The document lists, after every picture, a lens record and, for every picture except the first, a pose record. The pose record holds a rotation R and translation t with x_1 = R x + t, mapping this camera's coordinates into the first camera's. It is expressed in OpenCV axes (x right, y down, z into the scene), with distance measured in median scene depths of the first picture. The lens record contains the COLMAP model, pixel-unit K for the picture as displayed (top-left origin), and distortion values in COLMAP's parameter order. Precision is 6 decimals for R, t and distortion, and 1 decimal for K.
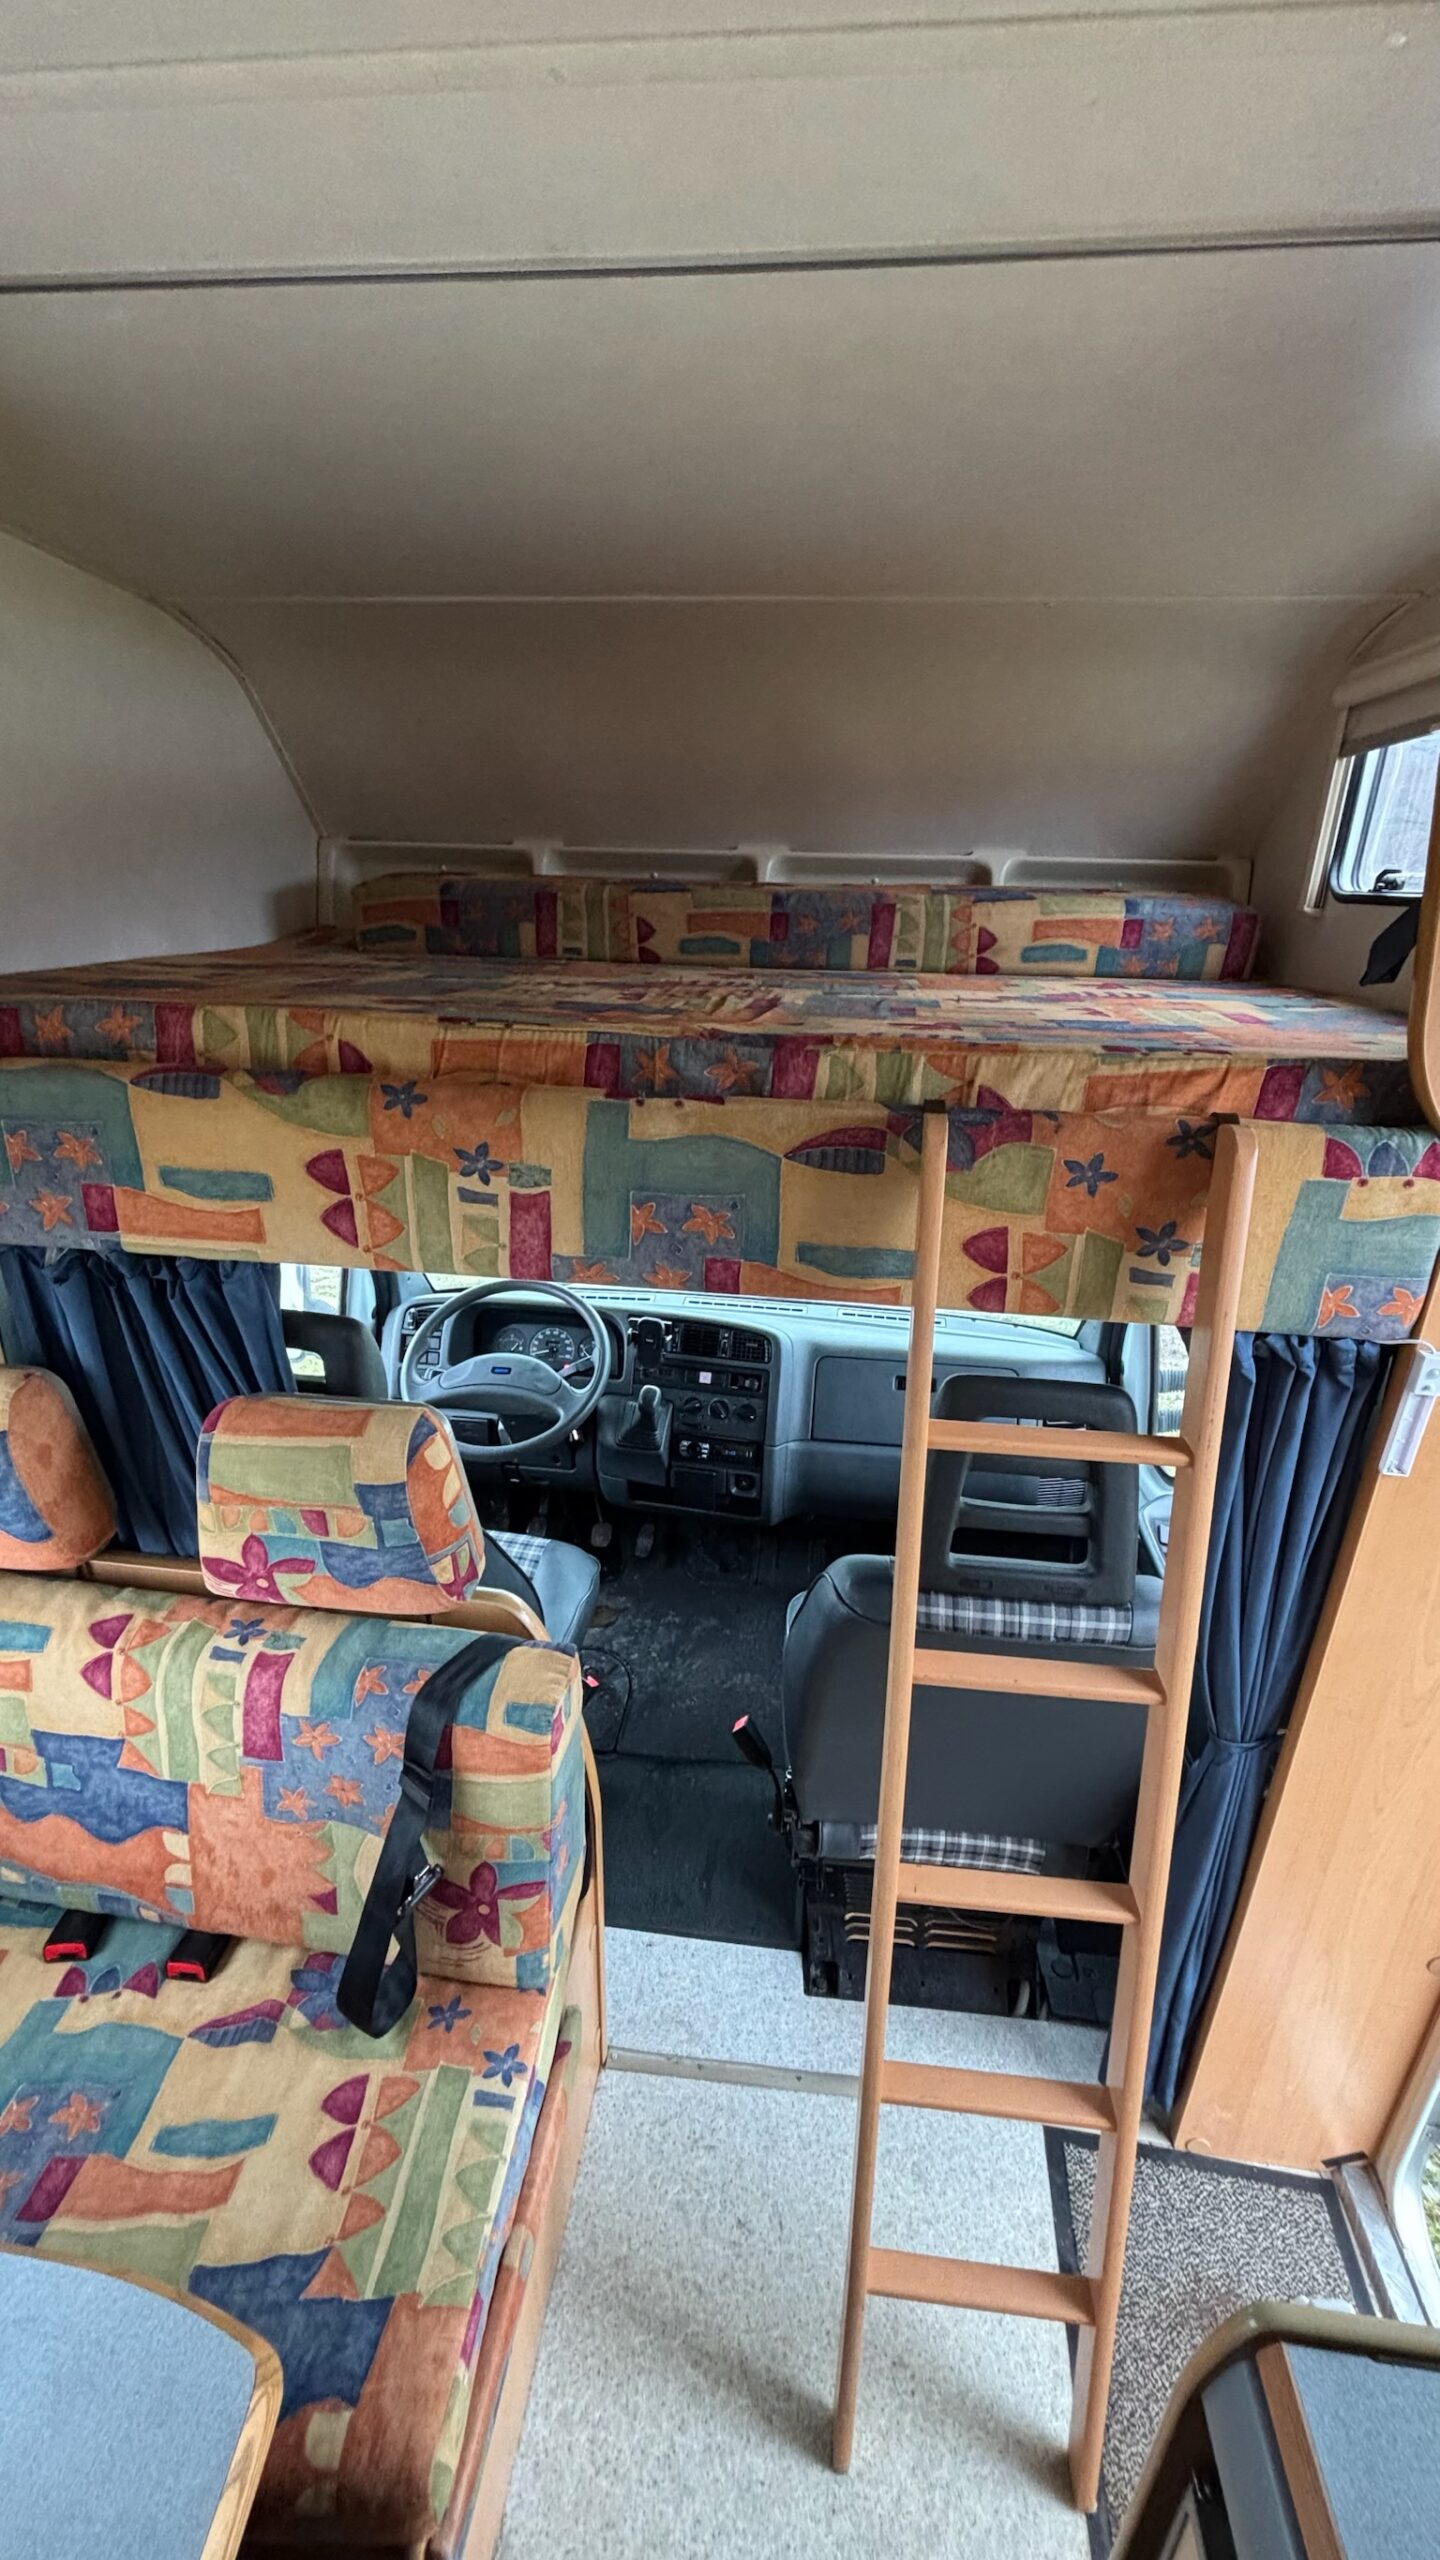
lens RADIAL K [[1020.4, 0, 724.5], [0, 1020.4, 1277.9], [0, 0, 1]] dist [0.007310, -0.011053]
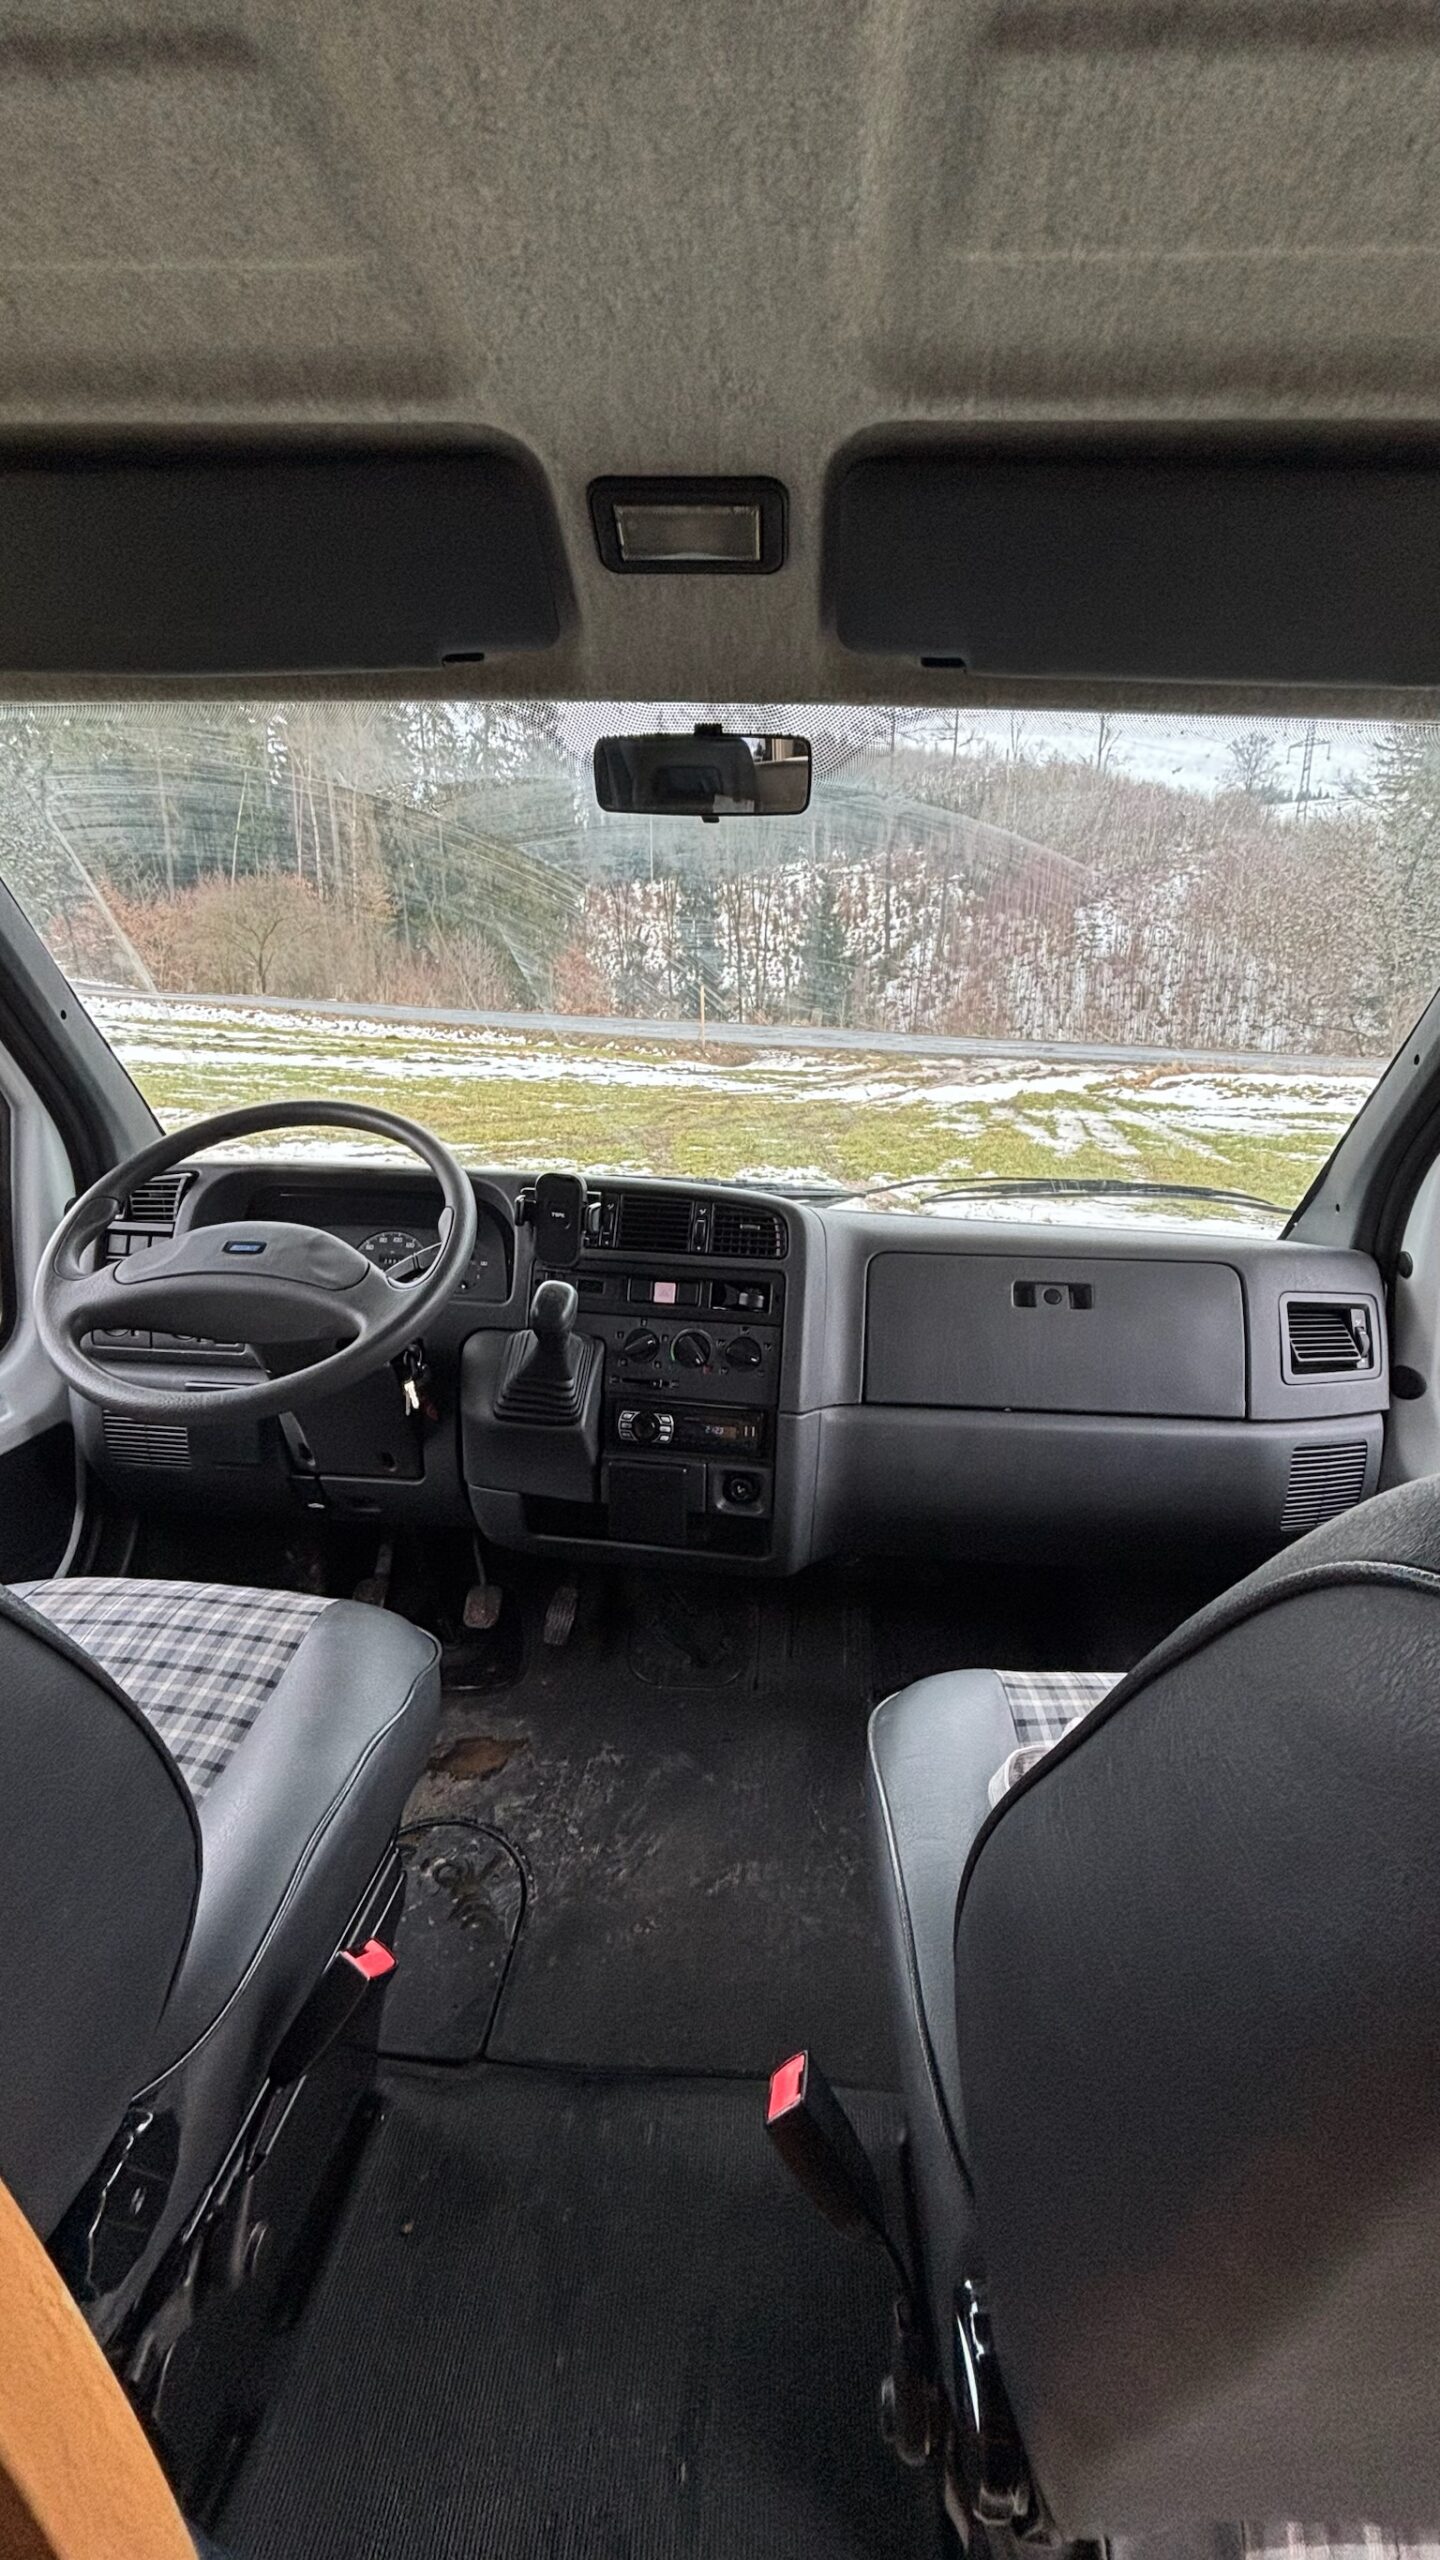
lens RADIAL K [[1021.2, 0, 725.2], [0, 1021.2, 1299.4], [0, 0, 1]] dist [0.018249, -0.000010]
pose [[0.998644, -0.013207, 0.050347, -0.026473], [0.017172, 0.996715, -0.079152, 0.271671], [-0.049136, 0.079910, 0.995590, 0.871784]]
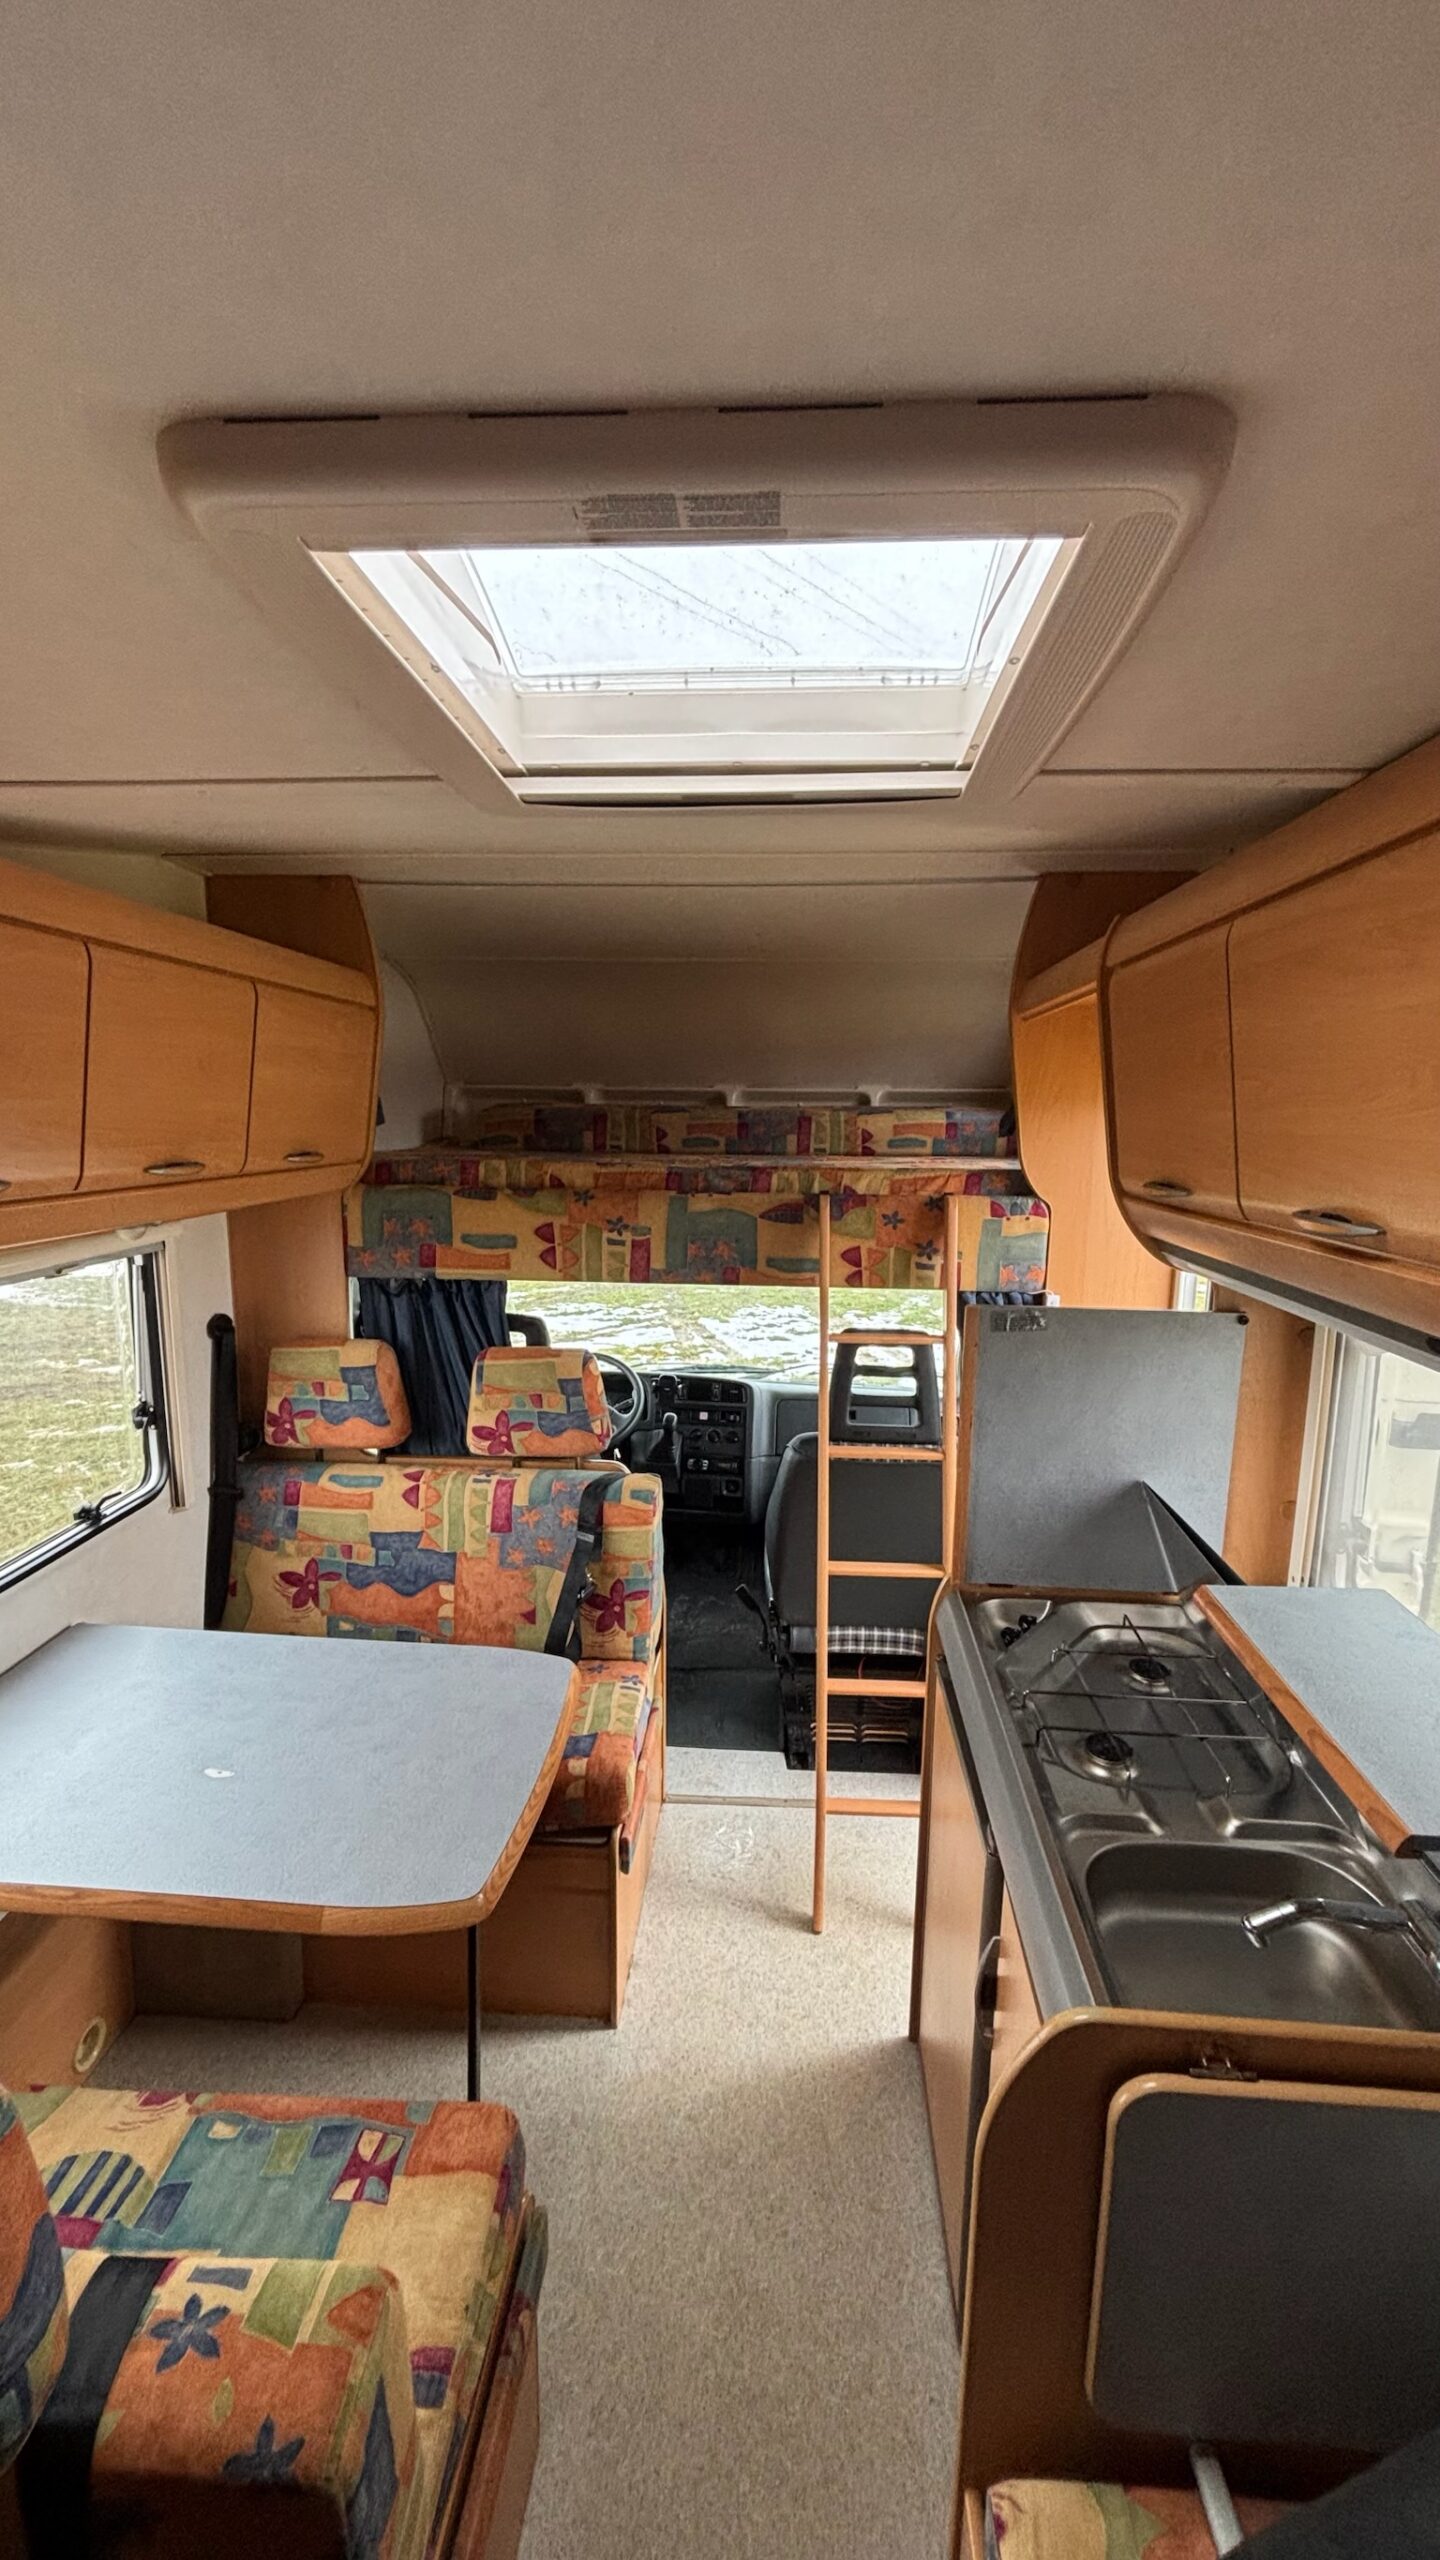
lens RADIAL K [[1028.7, 0, 722.9], [0, 1028.7, 1271.9], [0, 0, 1]] dist [0.018836, -0.011328]
pose [[0.998526, -0.023095, 0.049119, -0.113309], [0.033147, 0.976071, -0.214909, 0.408688], [-0.042980, 0.216220, 0.975398, -0.994466]]
